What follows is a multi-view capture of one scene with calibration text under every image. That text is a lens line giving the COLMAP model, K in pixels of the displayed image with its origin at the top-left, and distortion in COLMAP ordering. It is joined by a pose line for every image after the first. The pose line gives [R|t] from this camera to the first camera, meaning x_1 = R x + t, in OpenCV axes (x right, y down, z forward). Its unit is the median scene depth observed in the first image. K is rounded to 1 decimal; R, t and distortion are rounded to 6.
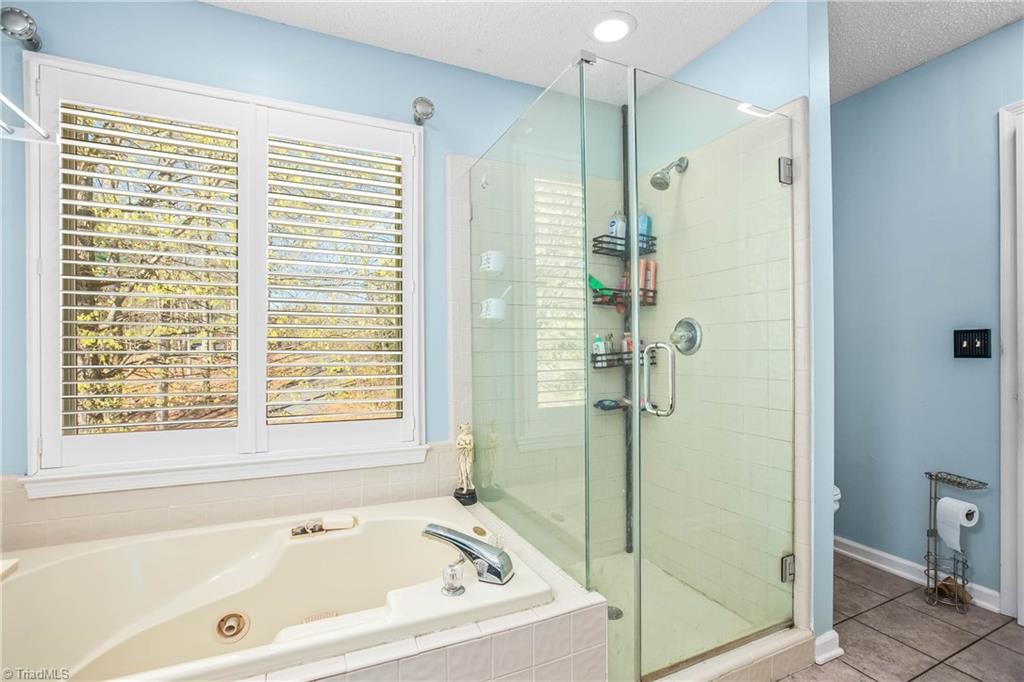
lens RADIAL K [[469.9, 0, 508.1], [0, 469.9, 361.3], [0, 0, 1]] dist [-0.012249, 0.000829]
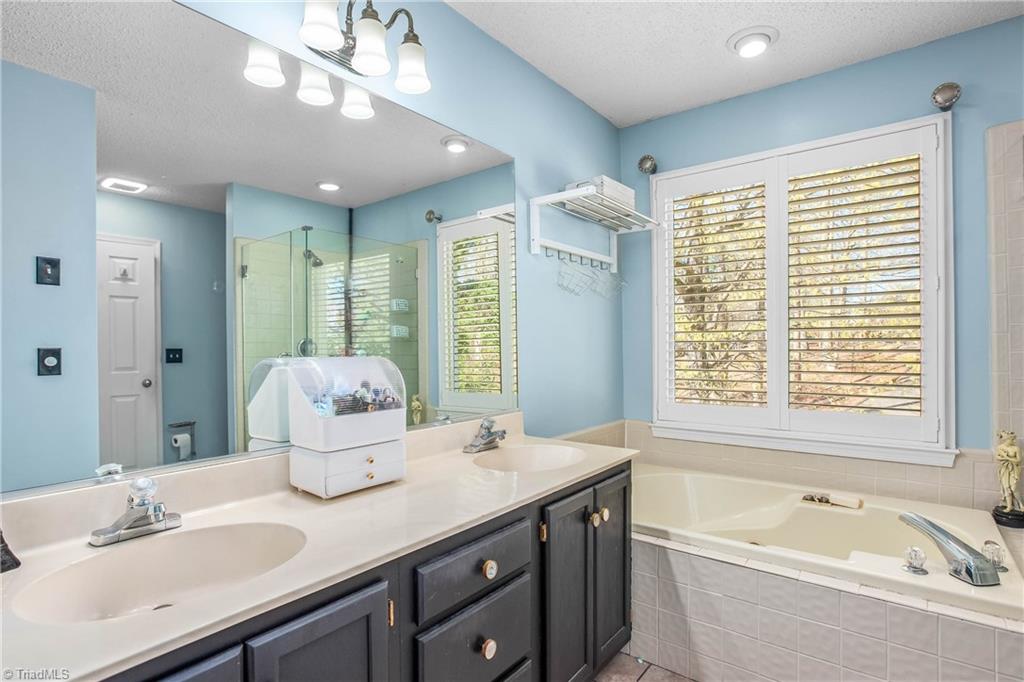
lens RADIAL K [[517.4, 0, 509.9], [0, 517.4, 349.0], [0, 0, 1]] dist [-0.019941, 0.000230]
pose [[0.448847, -0.000888, -0.893608, 0.384994], [-0.006972, 0.999966, -0.004496, -0.013578], [0.893581, 0.008248, 0.448825, -0.287819]]
